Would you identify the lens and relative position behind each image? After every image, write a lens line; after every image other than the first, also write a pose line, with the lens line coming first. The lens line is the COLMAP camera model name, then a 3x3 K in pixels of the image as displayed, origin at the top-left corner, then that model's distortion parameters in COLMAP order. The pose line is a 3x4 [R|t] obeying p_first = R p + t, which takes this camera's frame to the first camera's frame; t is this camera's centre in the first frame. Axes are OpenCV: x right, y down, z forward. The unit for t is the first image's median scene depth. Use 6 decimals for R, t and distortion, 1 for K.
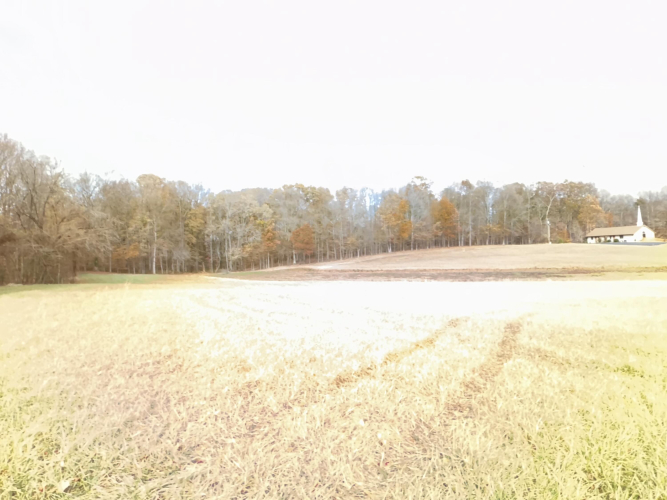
lens RADIAL K [[533.5, 0, 330.0], [0, 533.5, 252.0], [0, 0, 1]] dist [0.047530, -0.018891]
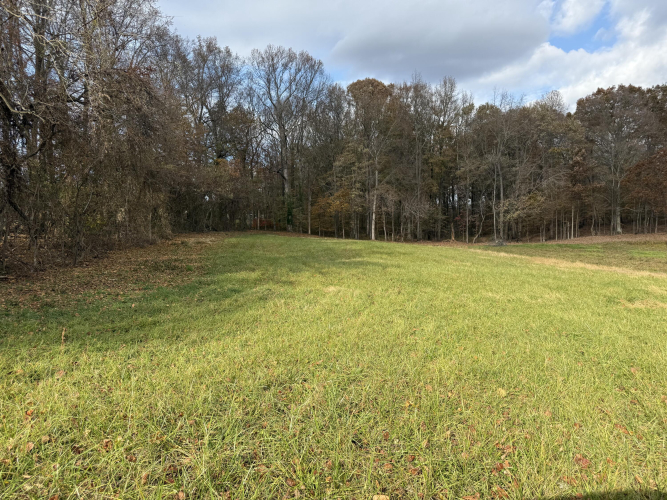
lens RADIAL K [[493.4, 0, 332.3], [0, 493.4, 251.1], [0, 0, 1]] dist [0.019466, -0.007468]
pose [[0.913652, 0.053898, -0.402907, -0.136957], [-0.031218, 0.997547, 0.062652, 0.019011], [0.405296, -0.044664, 0.913094, 0.449733]]
